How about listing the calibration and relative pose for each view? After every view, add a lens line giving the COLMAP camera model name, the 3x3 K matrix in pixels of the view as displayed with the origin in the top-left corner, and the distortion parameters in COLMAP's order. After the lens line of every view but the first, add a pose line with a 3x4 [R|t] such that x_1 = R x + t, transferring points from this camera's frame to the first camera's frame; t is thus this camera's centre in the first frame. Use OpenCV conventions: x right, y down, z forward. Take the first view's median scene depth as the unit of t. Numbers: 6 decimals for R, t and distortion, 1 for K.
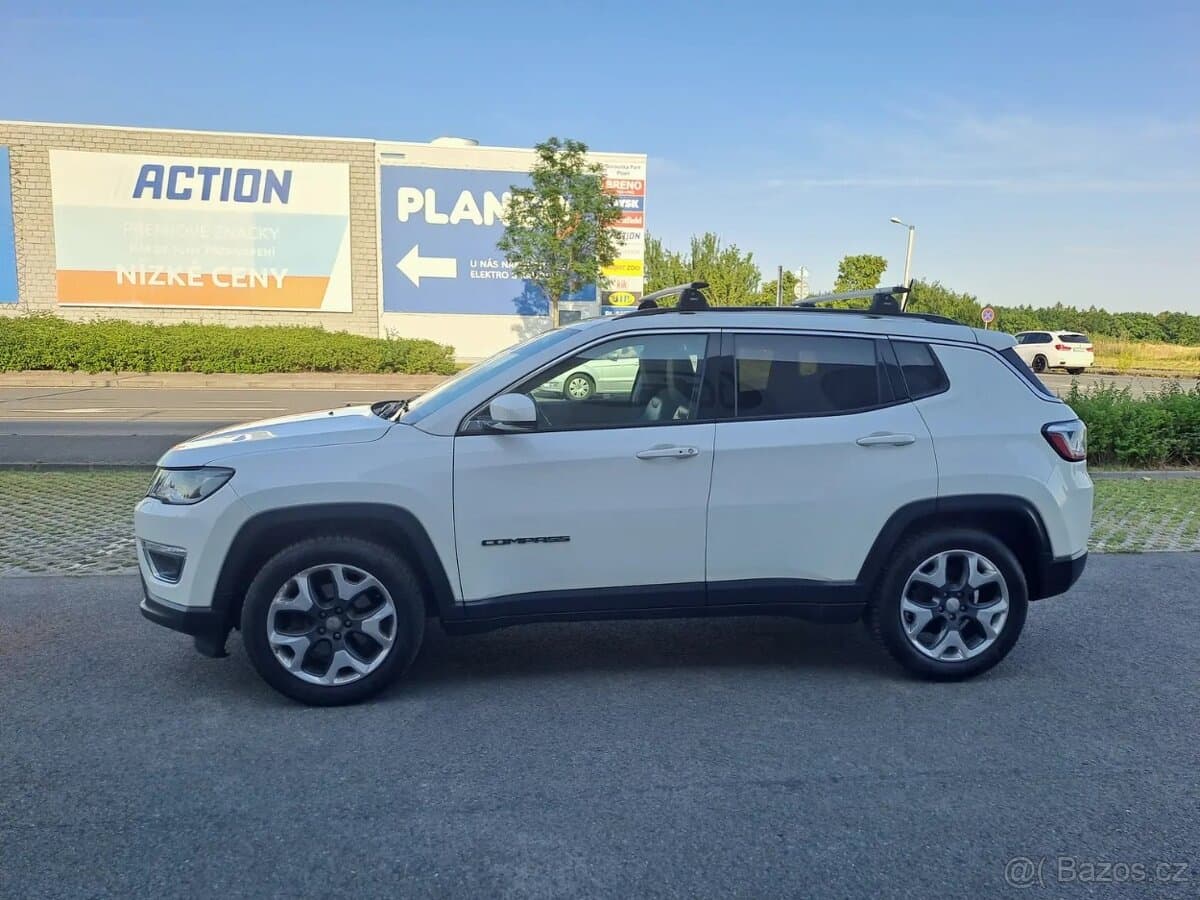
lens RADIAL K [[895.4, 0, 607.7], [0, 895.4, 467.9], [0, 0, 1]] dist [0.060378, -0.053386]
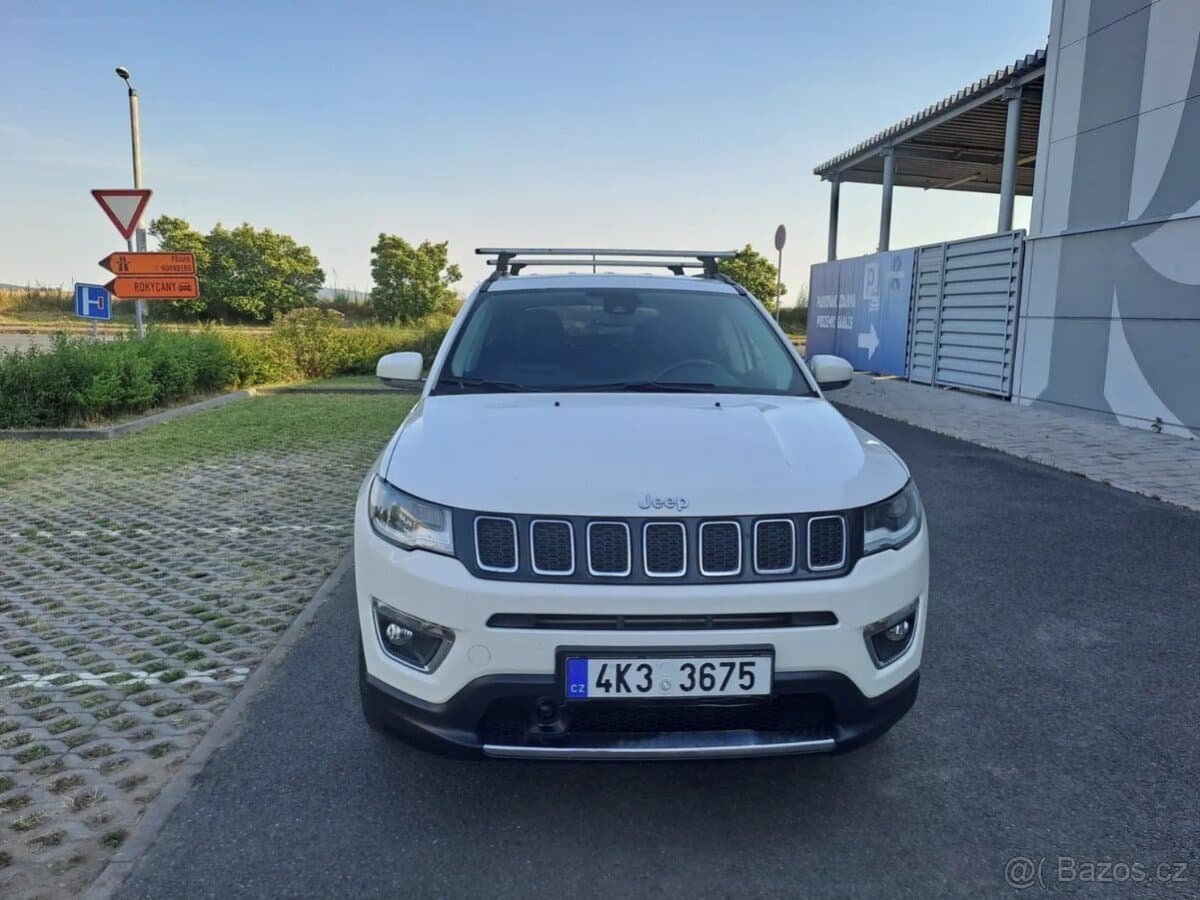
lens RADIAL K [[895.4, 0, 601.6], [0, 895.4, 455.6], [0, 0, 1]] dist [0.060378, -0.053386]
pose [[0.065614, -0.172658, 0.982794, -0.300780], [0.125425, 0.978532, 0.163535, -0.044091], [-0.989931, 0.112537, 0.085861, 0.297700]]
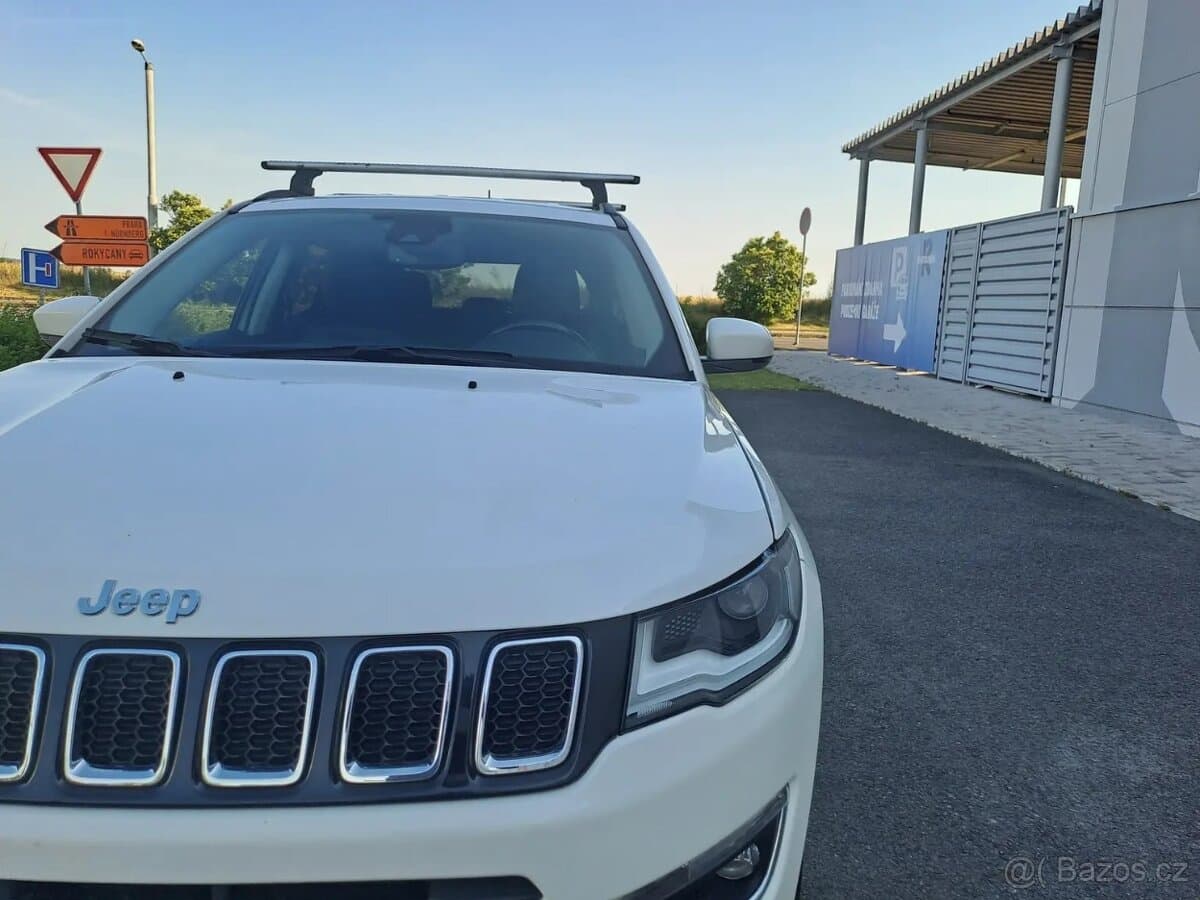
lens RADIAL K [[895.4, 0, 582.4], [0, 895.4, 441.0], [0, 0, 1]] dist [0.060378, -0.053386]
pose [[0.126888, -0.163979, 0.978269, -0.203238], [0.104412, 0.982970, 0.151224, -0.026757], [-0.986406, 0.082955, 0.141849, 0.256457]]
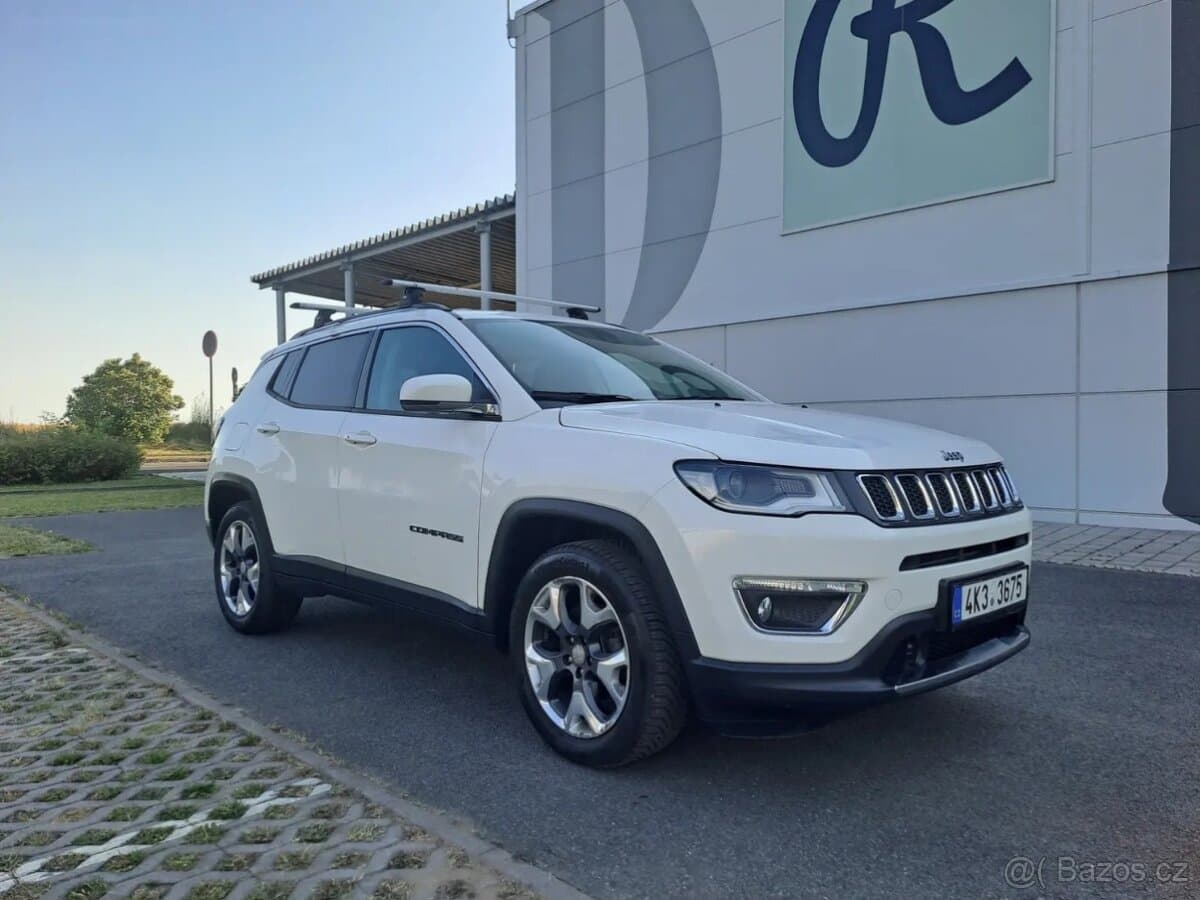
lens RADIAL K [[895.4, 0, 608.7], [0, 895.4, 454.9], [0, 0, 1]] dist [0.060378, -0.053386]
pose [[-0.597540, -0.027644, 0.801362, -0.256300], [0.107949, 0.987534, 0.114559, -0.039154], [-0.794539, 0.154960, -0.587107, 0.480494]]
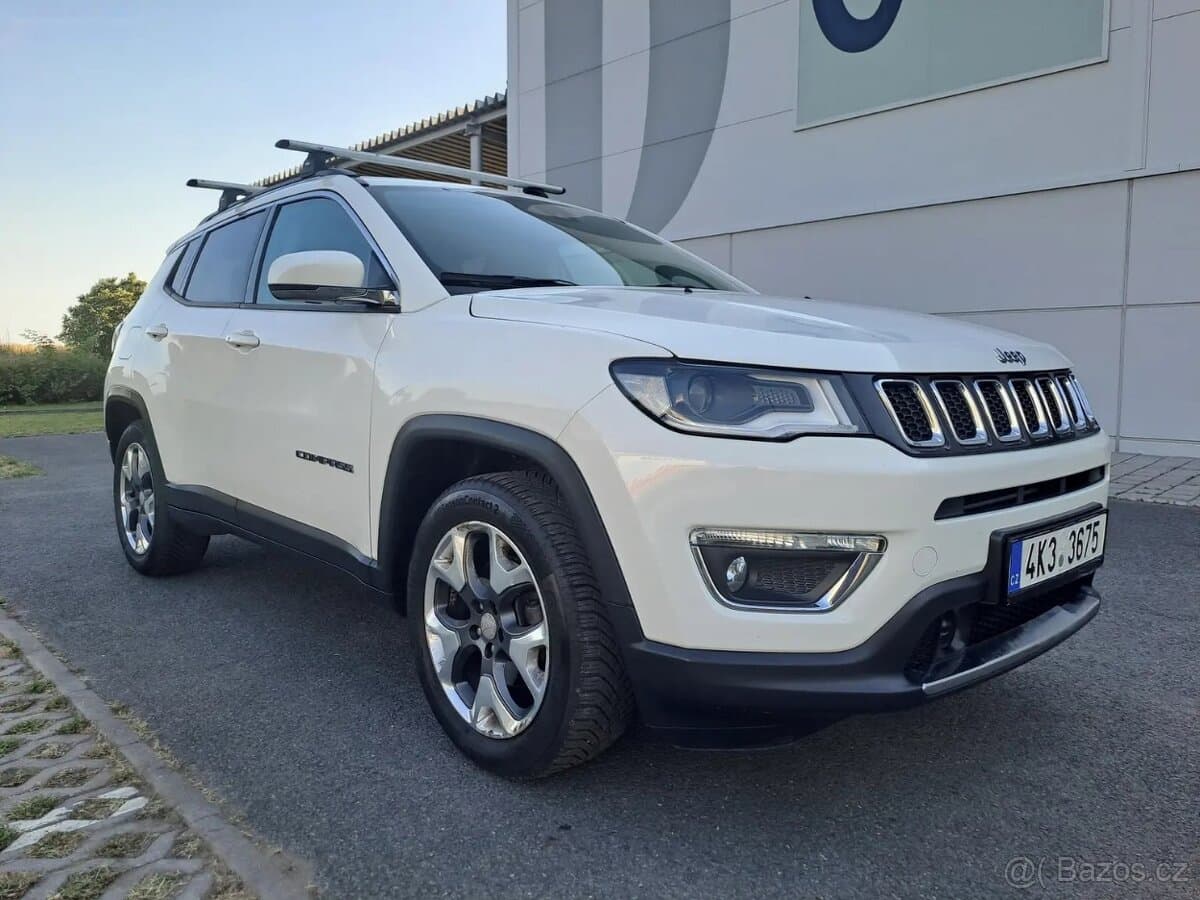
lens RADIAL K [[895.4, 0, 598.8], [0, 895.4, 446.4], [0, 0, 1]] dist [0.060378, -0.053386]
pose [[-0.578214, -0.089201, 0.810994, -0.220580], [0.106969, 0.977137, 0.183741, -0.026982], [-0.808842, 0.192993, -0.555453, 0.436619]]
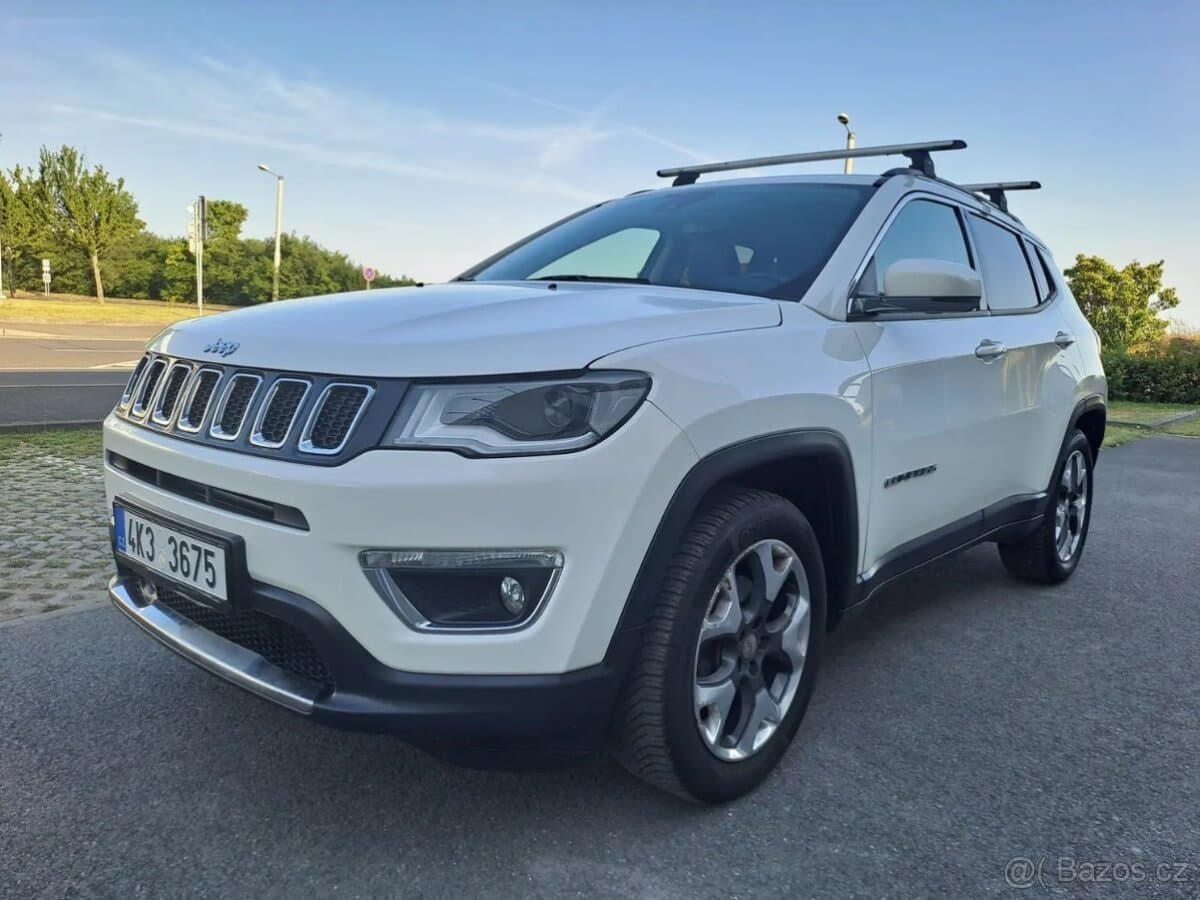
lens RADIAL K [[895.4, 0, 595.0], [0, 895.4, 446.7], [0, 0, 1]] dist [0.060378, -0.053386]
pose [[0.752492, -0.064124, 0.655472, -0.188501], [0.052168, 0.997925, 0.037735, 0.005219], [-0.656532, 0.005799, 0.754276, 0.161837]]
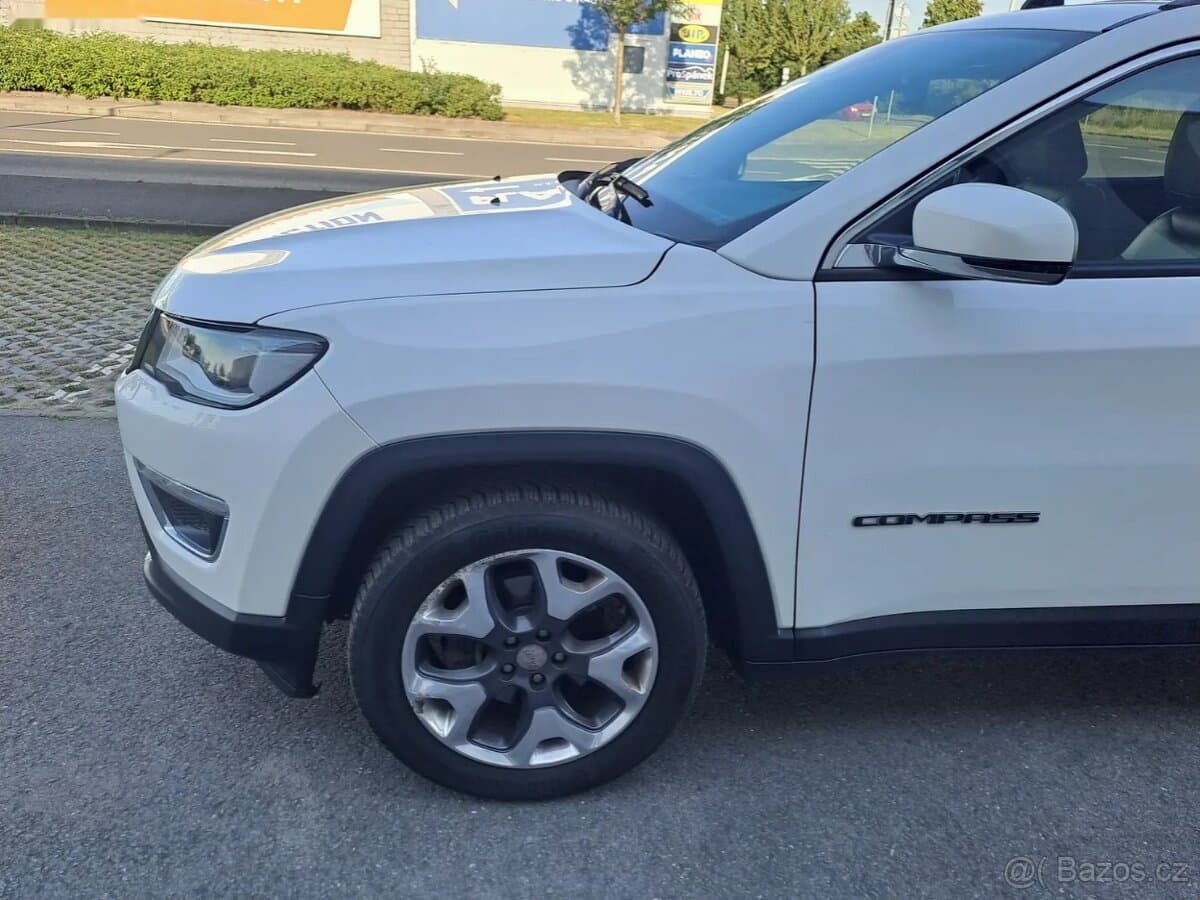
lens RADIAL K [[895.0, 0, 598.8], [0, 895.0, 449.3], [0, 0, 1]] dist [0.028436, -0.012578]
pose [[0.998320, 0.054194, -0.020508, -0.067123], [-0.047698, 0.969550, 0.240204, -0.014270], [0.032902, -0.238822, 0.970506, 0.141476]]
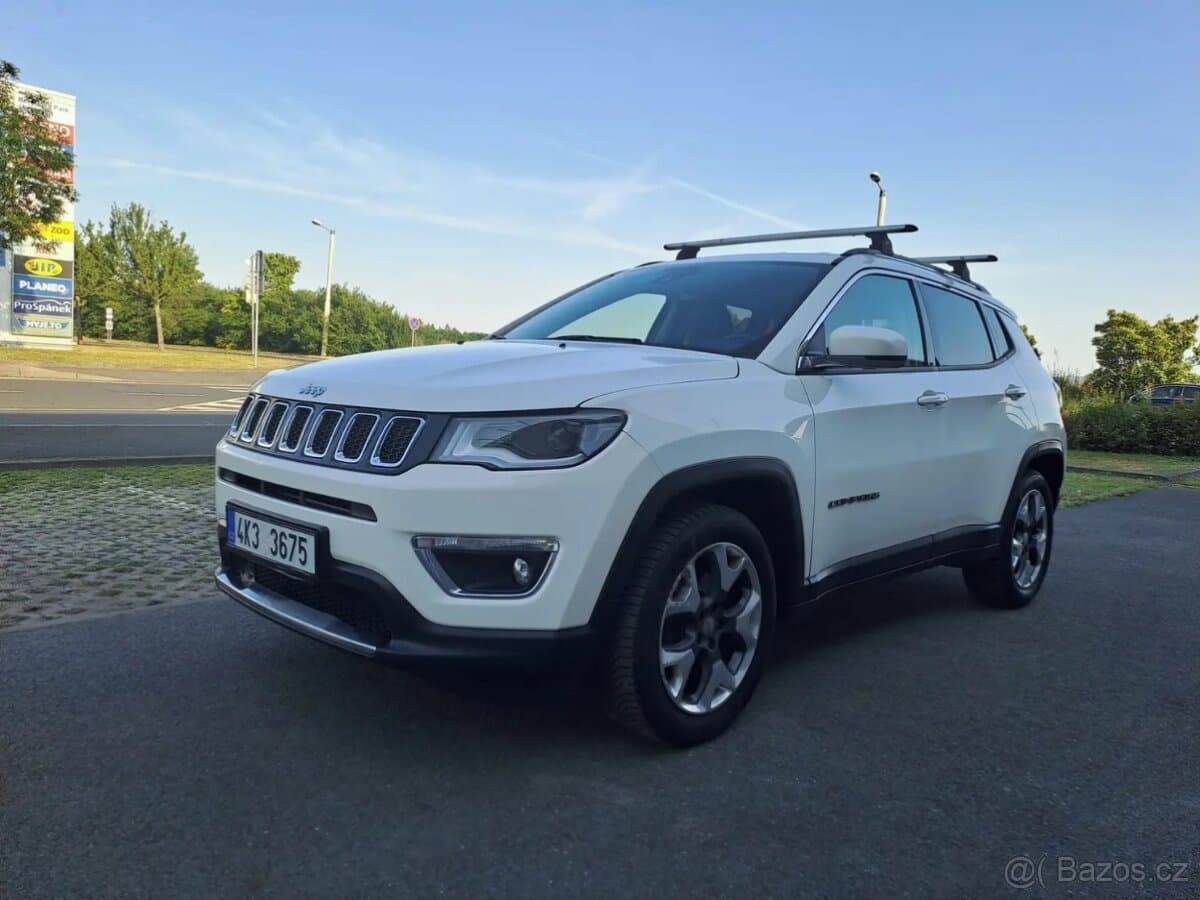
lens RADIAL K [[895.4, 0, 595.6], [0, 895.4, 447.4], [0, 0, 1]] dist [0.060378, -0.053386]
pose [[0.779668, -0.019743, 0.625882, -0.210489], [0.038903, 0.999099, -0.016947, 0.009421], [-0.624984, 0.037562, 0.779734, 0.123517]]
